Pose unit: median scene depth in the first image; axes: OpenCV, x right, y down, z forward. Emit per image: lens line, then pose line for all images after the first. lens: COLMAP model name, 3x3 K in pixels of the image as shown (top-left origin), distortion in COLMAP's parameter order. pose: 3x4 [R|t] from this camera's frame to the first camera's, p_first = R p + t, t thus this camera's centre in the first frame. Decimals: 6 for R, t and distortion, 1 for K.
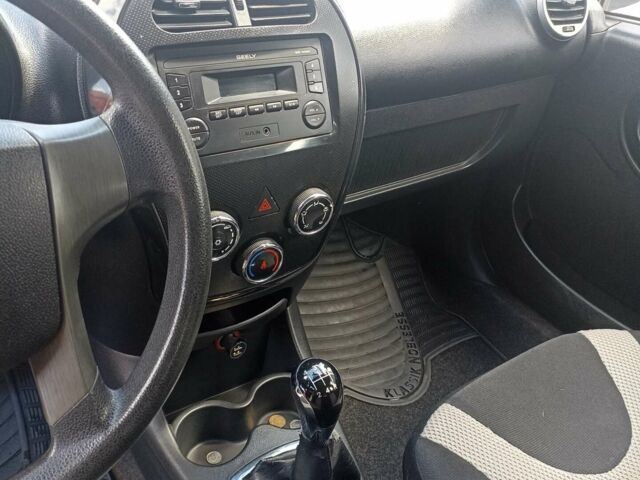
lens RADIAL K [[630.3, 0, 319.4], [0, 630.3, 238.3], [0, 0, 1]] dist [0.056901, 0.000000]
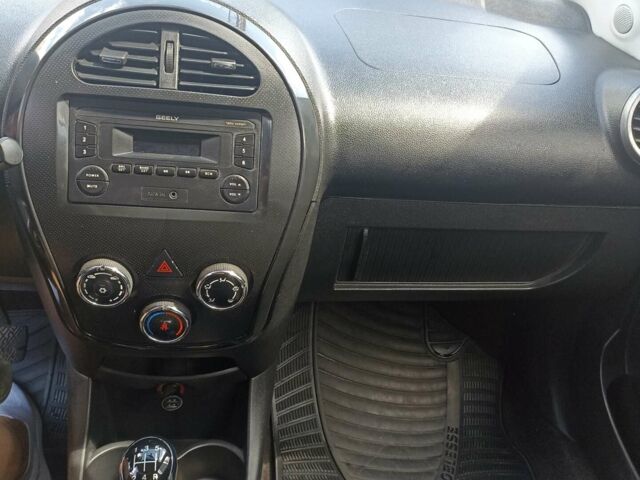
lens RADIAL K [[630.3, 0, 320.0], [0, 630.3, 242.8], [0, 0, 1]] dist [0.056901, 0.000000]
pose [[0.888927, 0.250139, -0.383717, 0.350349], [-0.275119, 0.961351, -0.010658, -0.102767], [0.366221, 0.115042, 0.923389, 0.129497]]
